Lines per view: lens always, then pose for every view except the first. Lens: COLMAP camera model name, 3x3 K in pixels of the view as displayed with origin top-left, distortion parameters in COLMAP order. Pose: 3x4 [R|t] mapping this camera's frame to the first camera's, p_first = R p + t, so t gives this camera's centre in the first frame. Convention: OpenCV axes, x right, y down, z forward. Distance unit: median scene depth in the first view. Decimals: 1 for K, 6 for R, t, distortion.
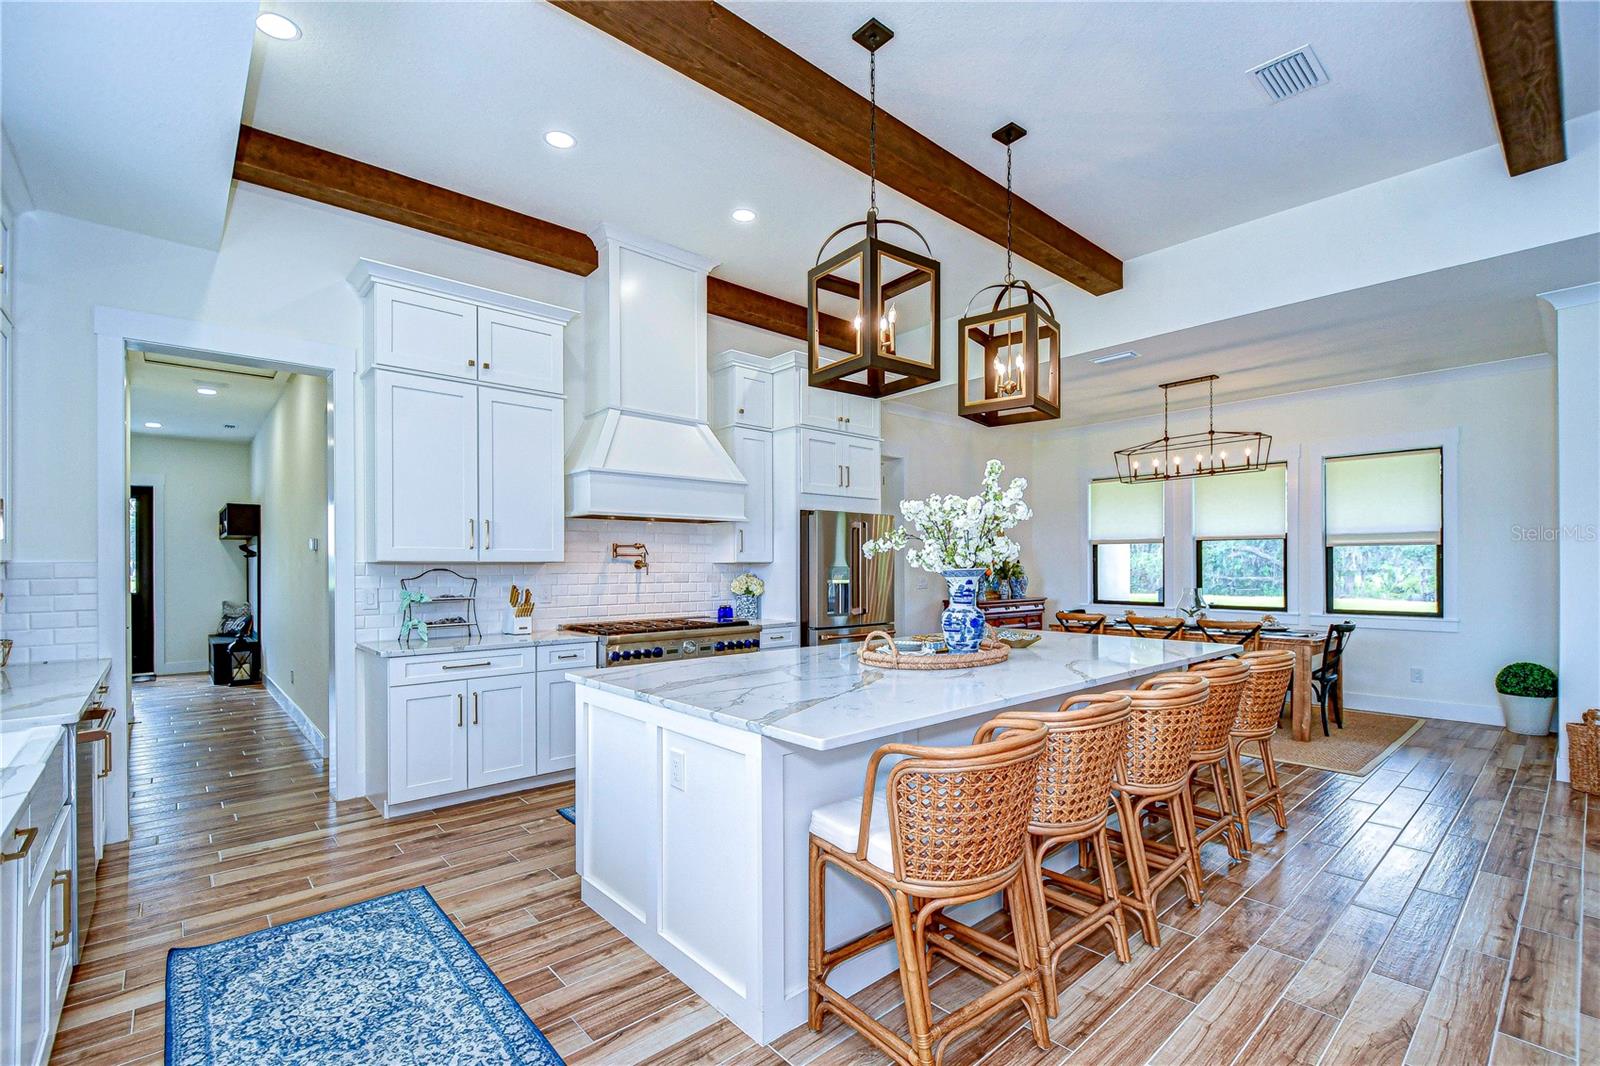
lens RADIAL K [[702.5, 0, 805.7], [0, 702.5, 568.0], [0, 0, 1]] dist [-0.003720, -0.000586]
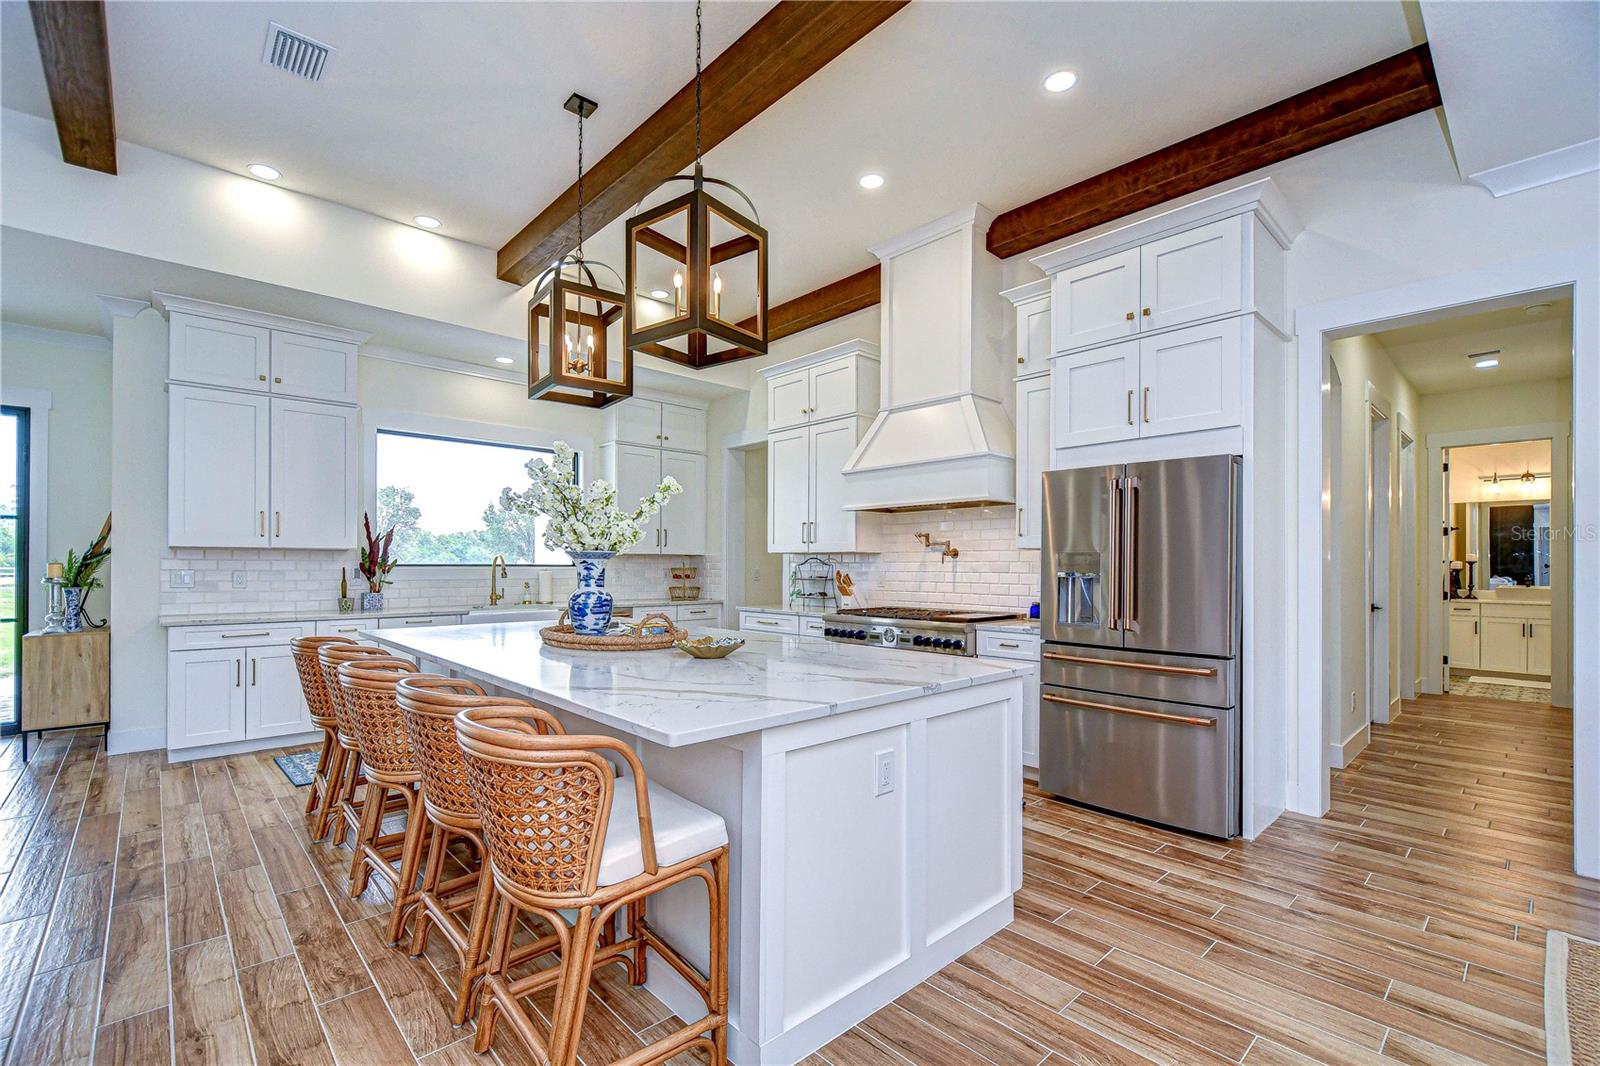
lens RADIAL K [[703.4, 0, 800.4], [0, 703.4, 563.5], [0, 0, 1]] dist [0.007956, -0.000677]
pose [[0.016820, 0.003609, -0.999852, 0.807804], [0.001773, 0.999992, 0.003639, 0.006001], [0.999857, -0.001834, 0.016813, 0.838926]]
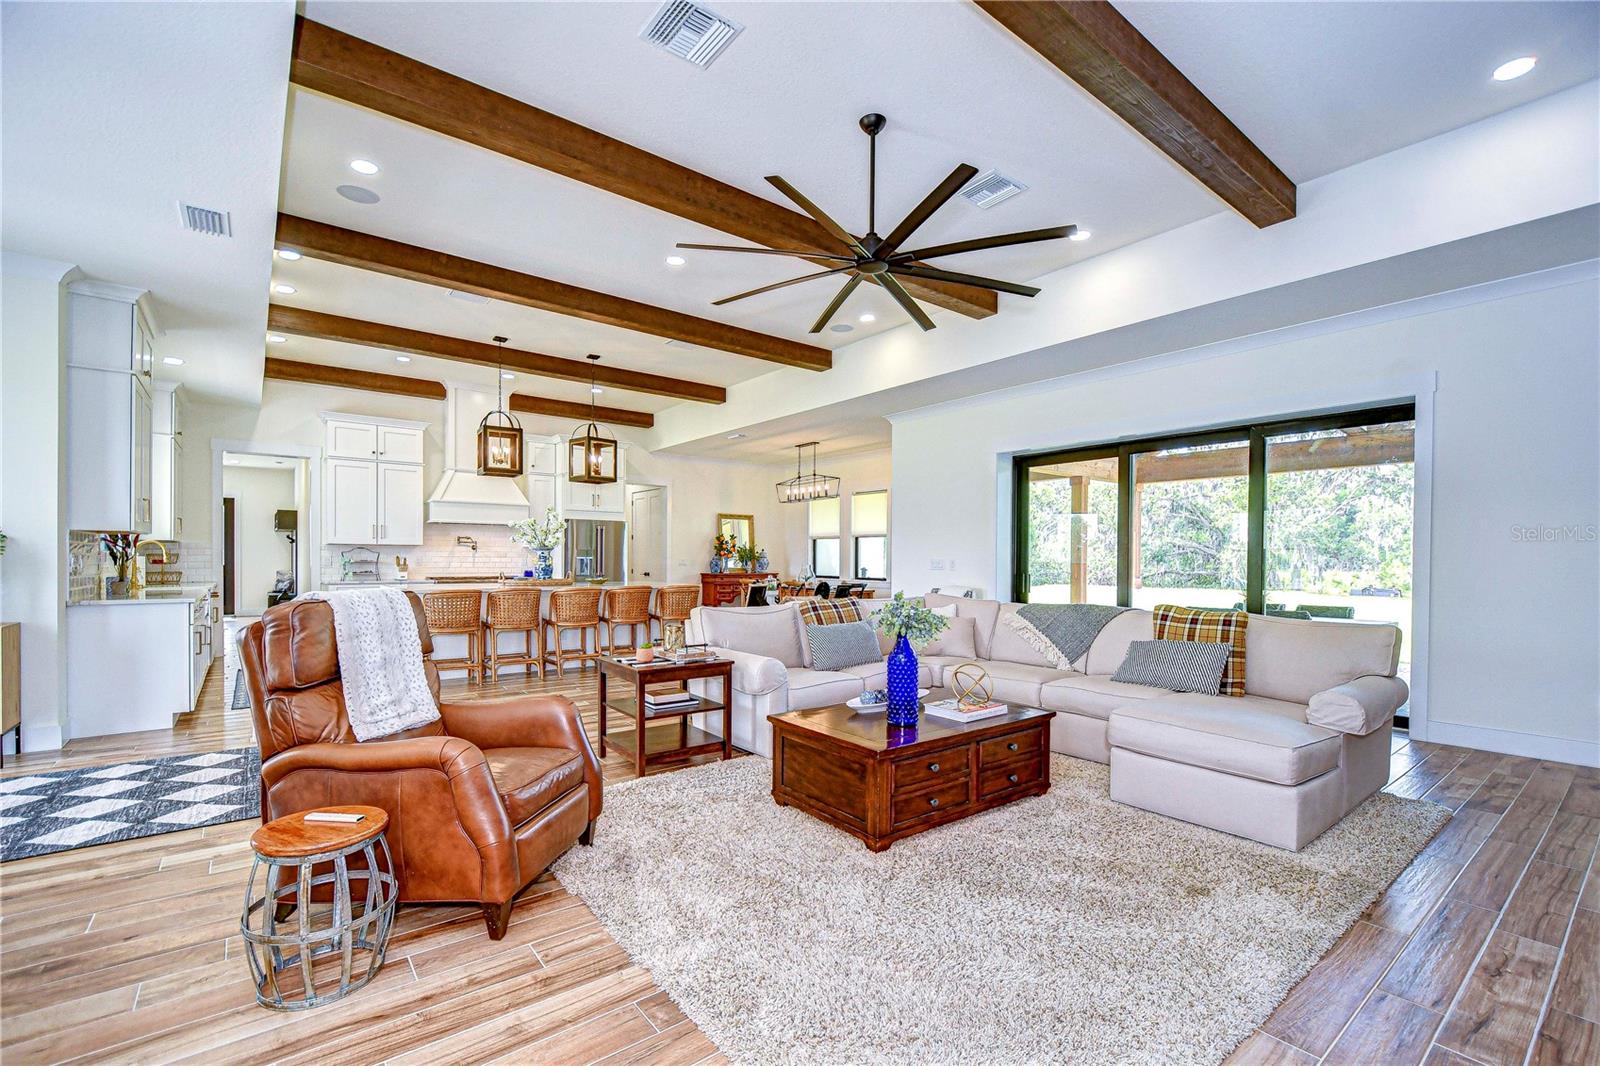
lens RADIAL K [[702.5, 0, 805.7], [0, 702.5, 568.0], [0, 0, 1]] dist [-0.003720, -0.000586]
pose [[0.997674, 0.012337, -0.067044, 0.862448], [-0.011782, 0.999893, 0.008674, 0.025600], [0.067144, -0.007864, 0.997712, -0.920894]]
